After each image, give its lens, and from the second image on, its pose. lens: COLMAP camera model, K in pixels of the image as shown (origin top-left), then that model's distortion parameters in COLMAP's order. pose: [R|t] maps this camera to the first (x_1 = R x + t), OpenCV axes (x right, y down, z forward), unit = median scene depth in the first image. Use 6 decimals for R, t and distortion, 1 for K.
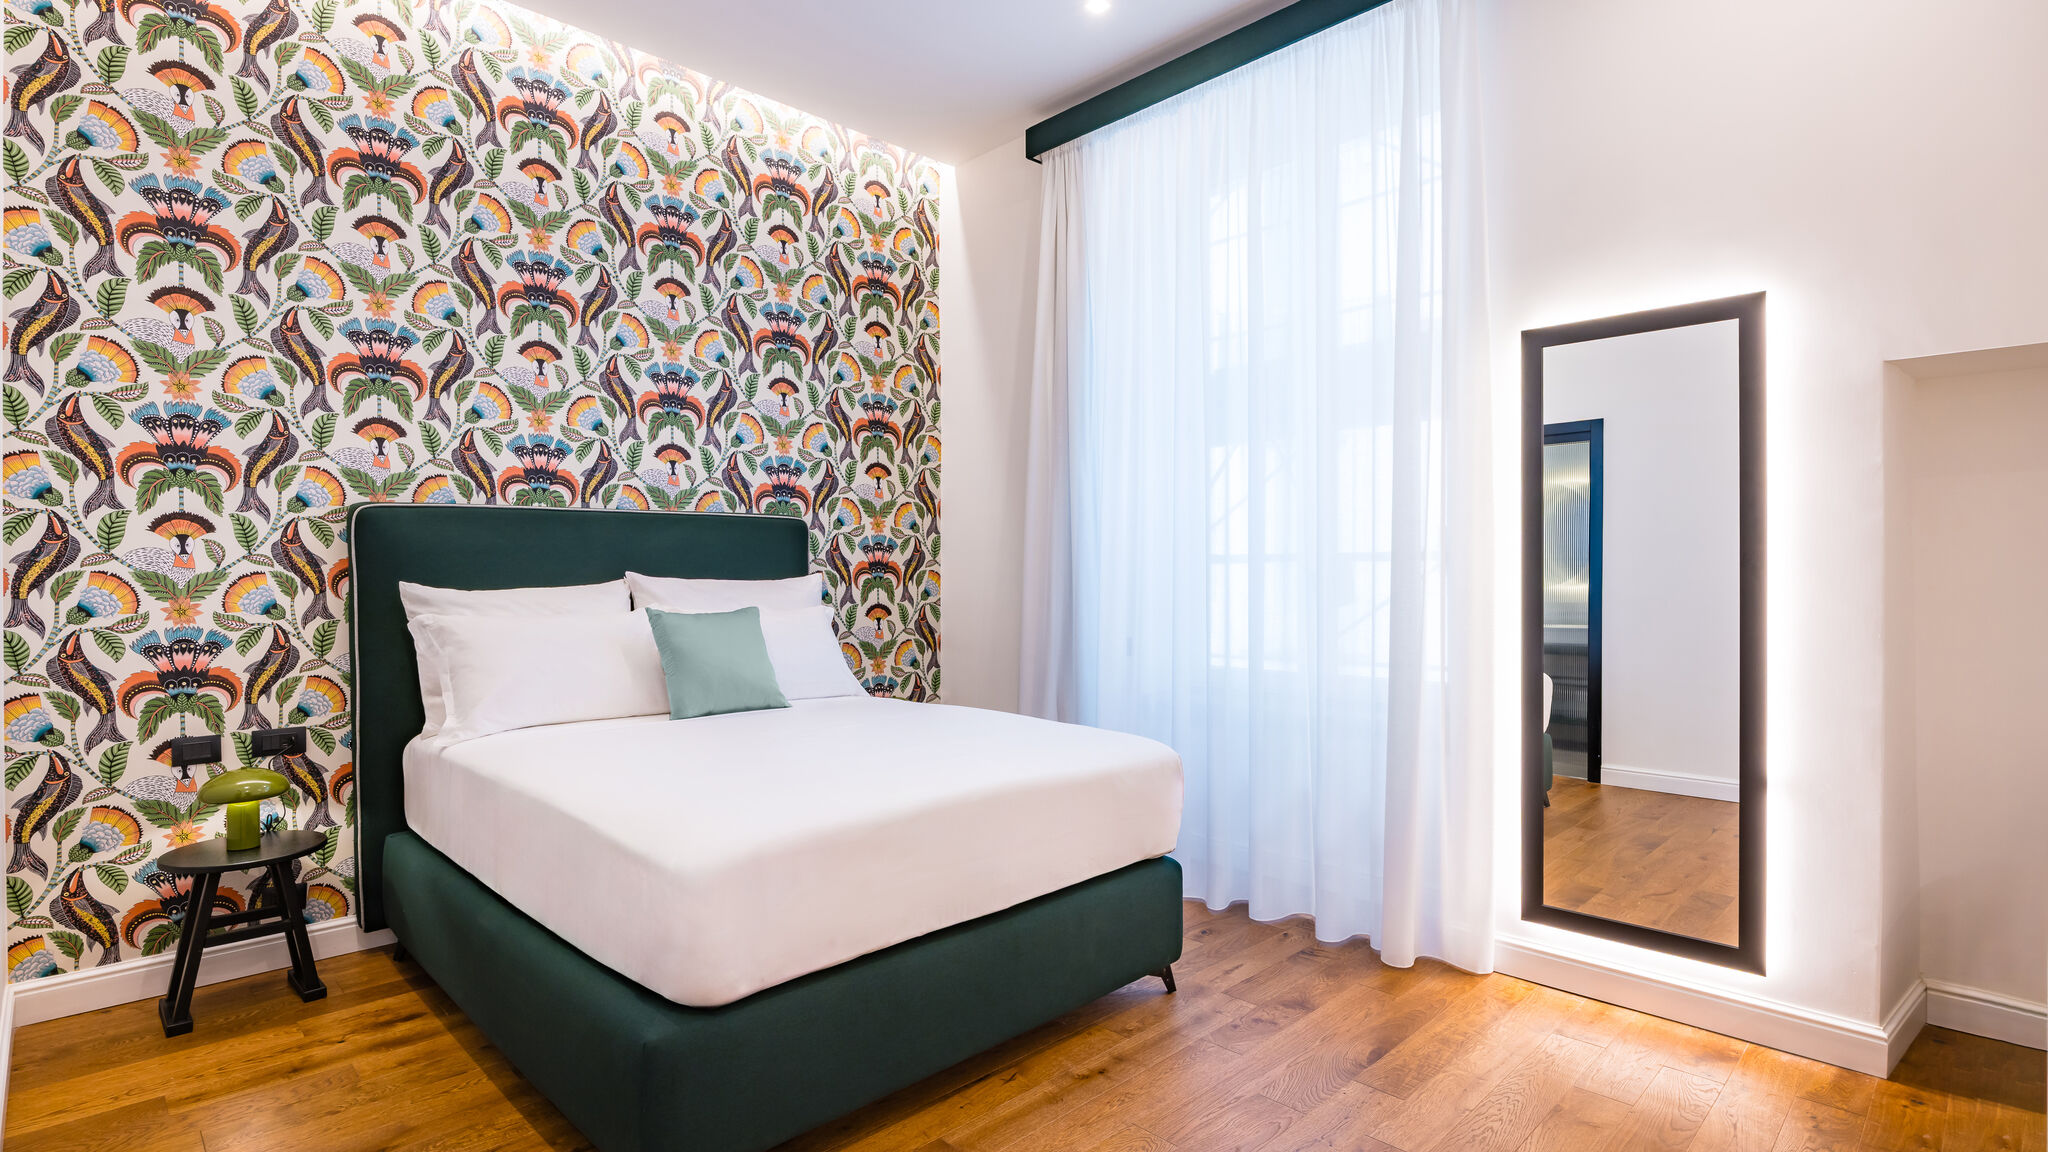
lens RADIAL K [[1004.1, 0, 968.1], [0, 1004.1, 575.4], [0, 0, 1]] dist [-0.008841, -0.000887]
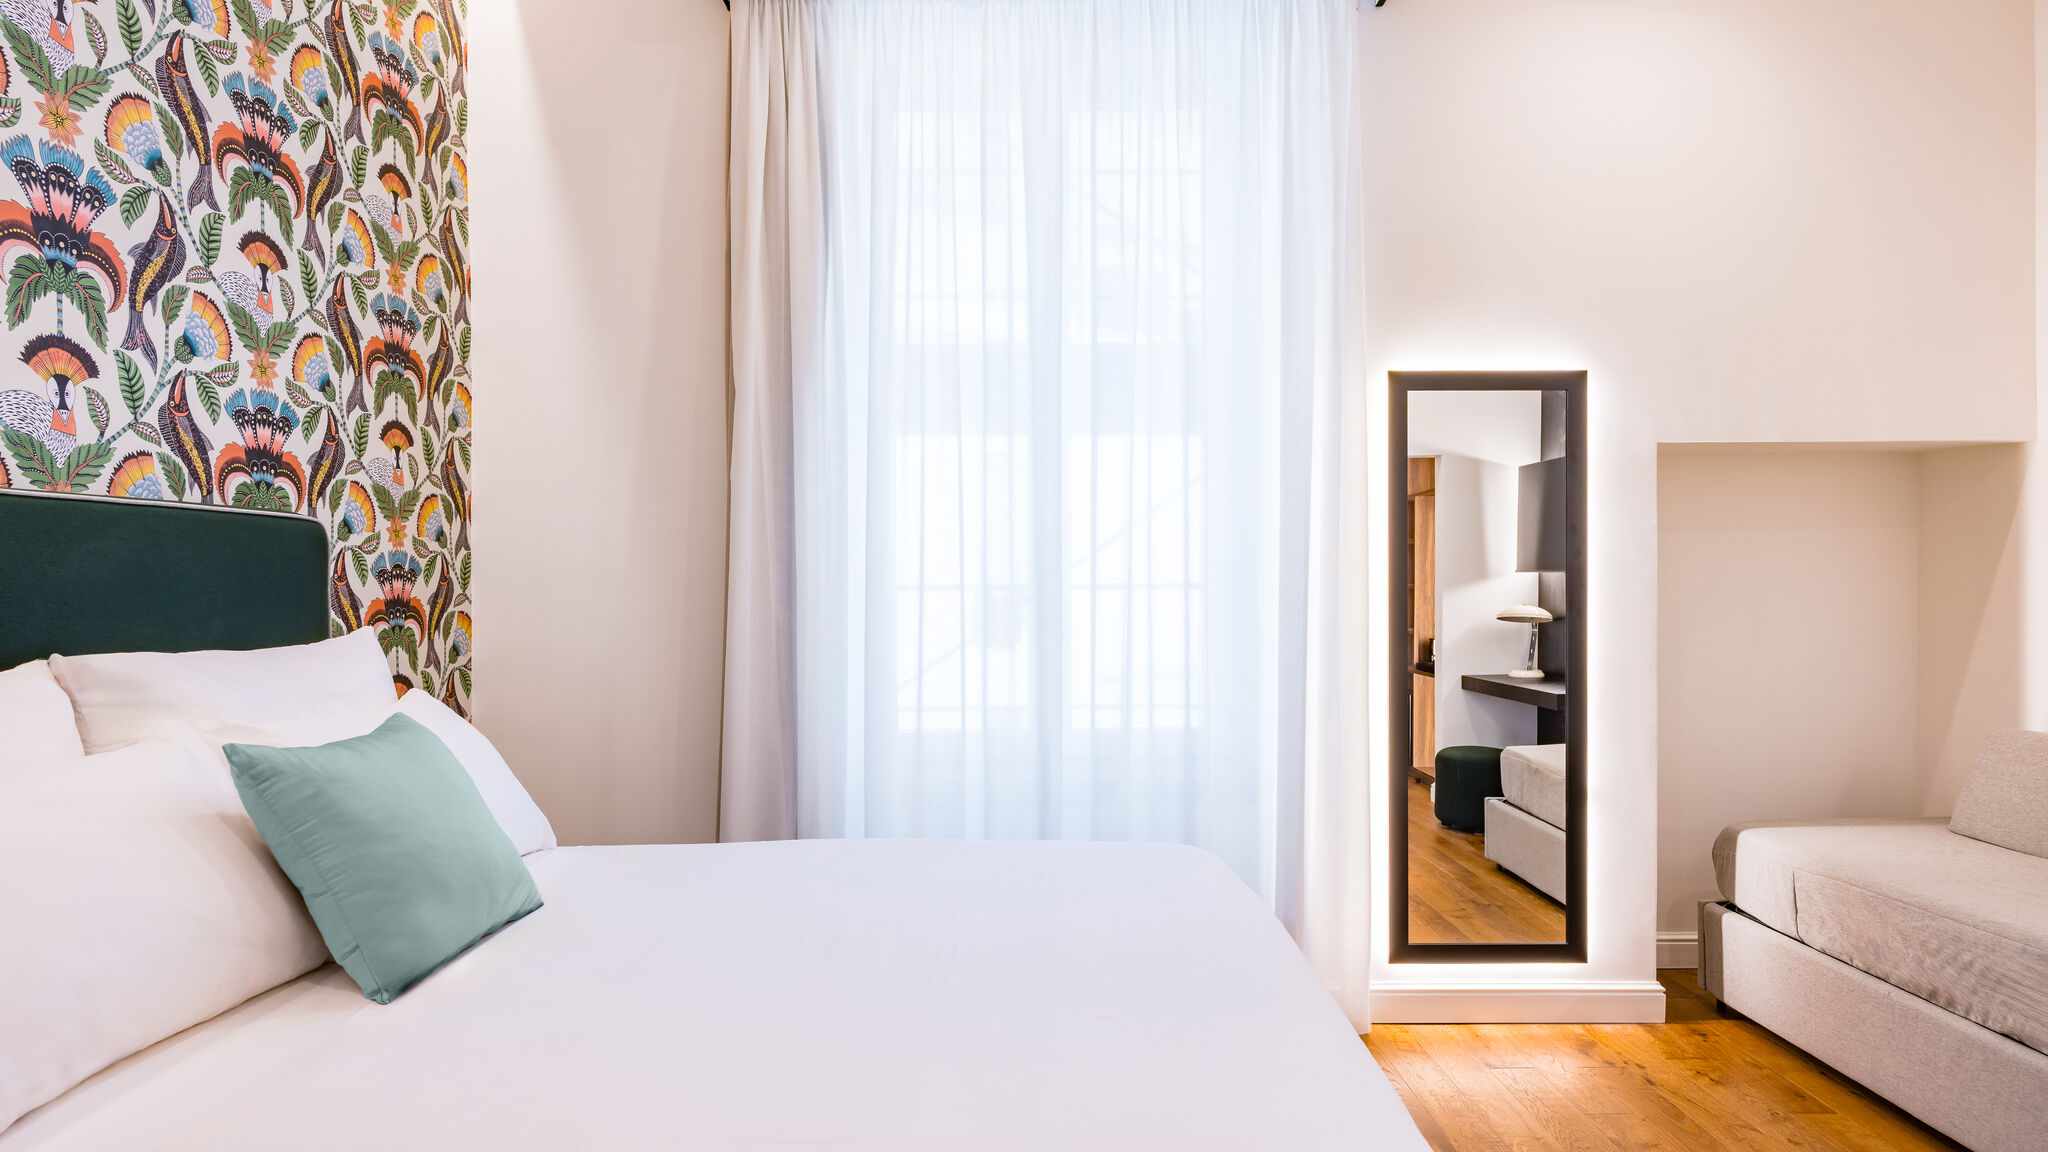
lens RADIAL K [[1162.7, 0, 1013.1], [0, 1162.7, 584.9], [0, 0, 1]] dist [0.016060, -0.009465]
pose [[0.663611, -0.002458, 0.748074, -0.566843], [0.003205, 0.999995, 0.000442, -0.033825], [-0.748071, 0.002105, 0.663615, 0.517240]]
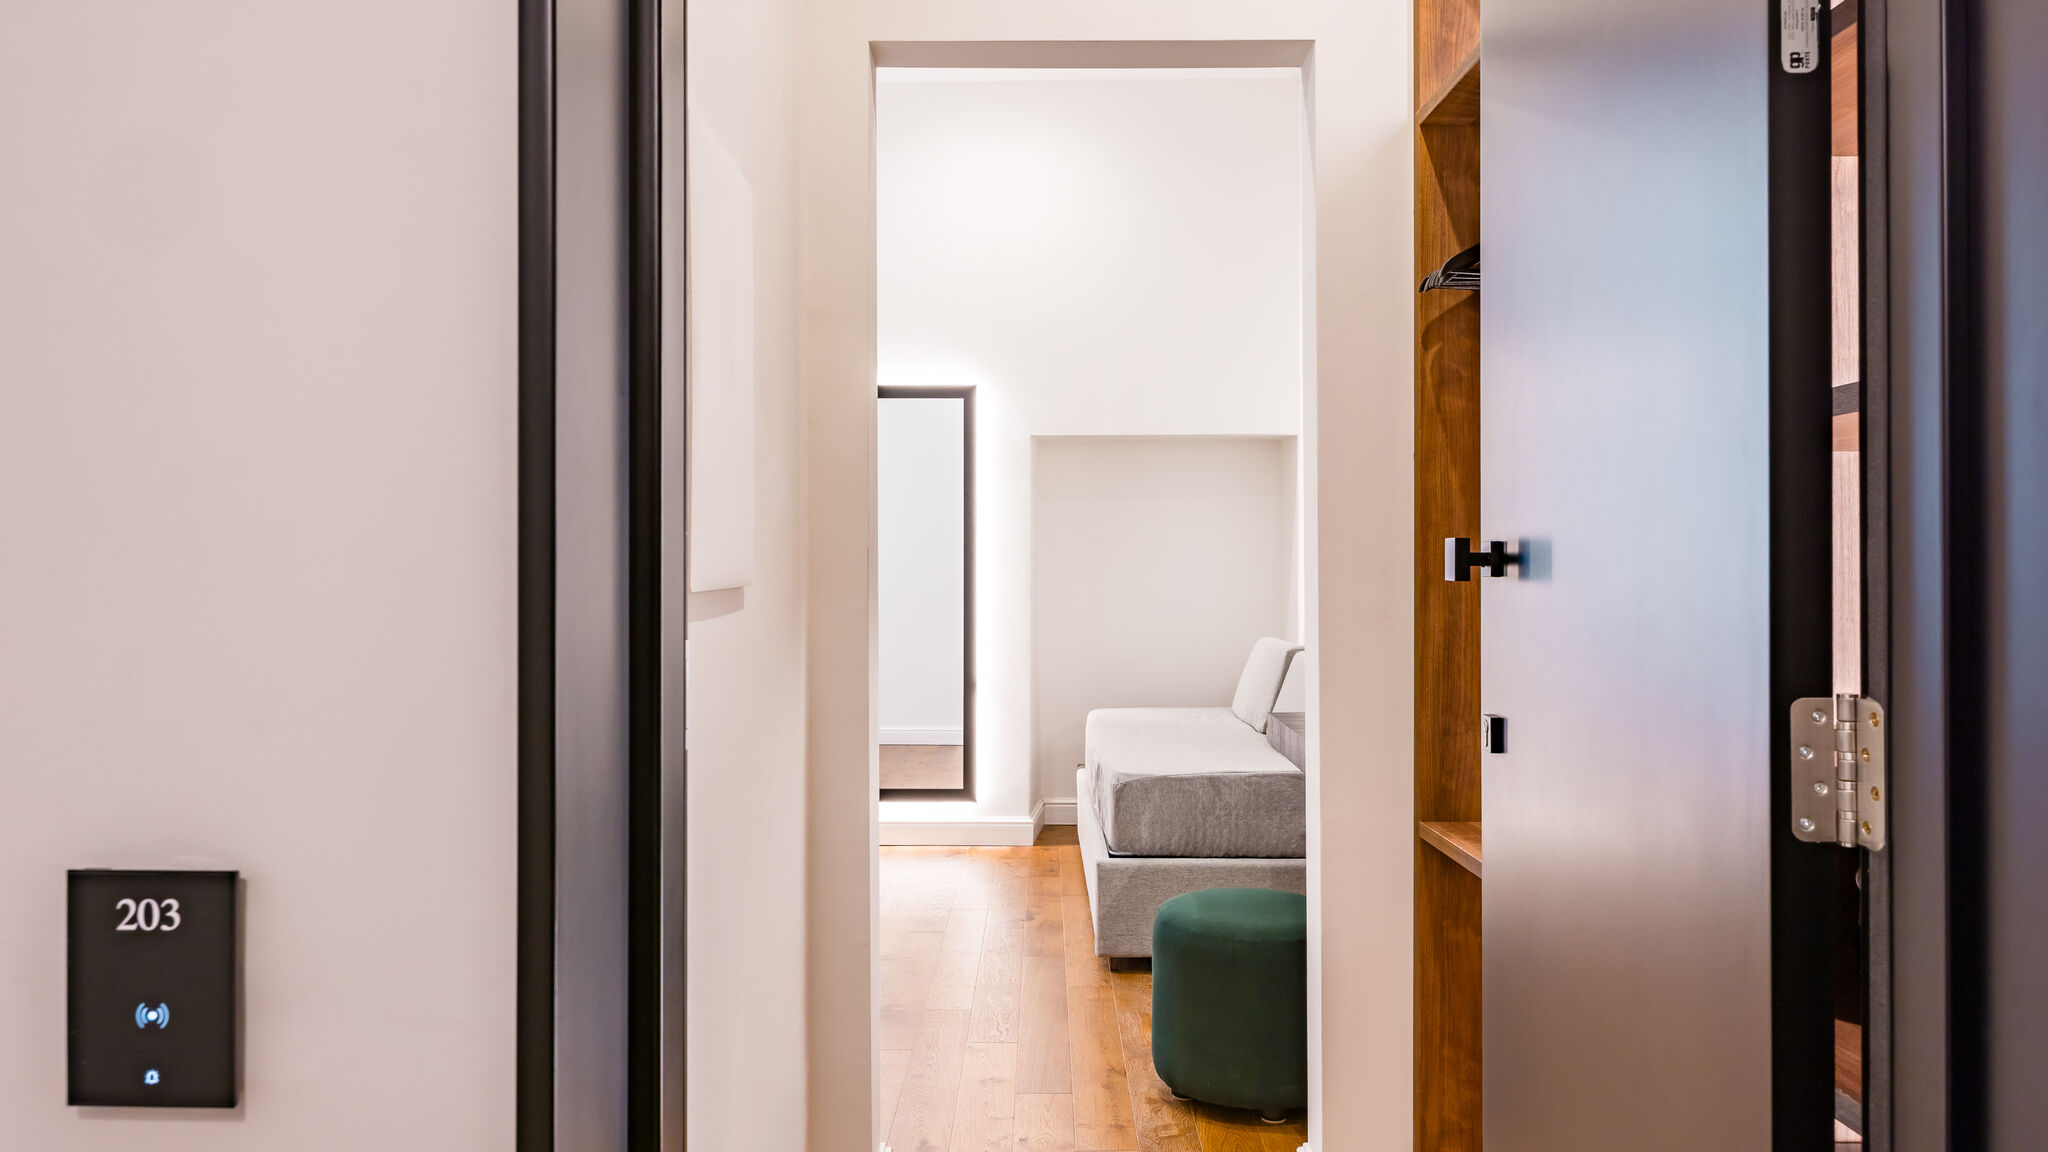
lens RADIAL K [[1446.6, 0, 1011.7], [0, 1446.6, 566.9], [0, 0, 1]] dist [-0.004980, 0.000075]
pose [[0.699197, 0.008697, 0.714876, -0.747391], [-0.001137, 0.999938, -0.011053, 0.036086], [-0.714928, 0.006916, 0.699164, -0.612036]]
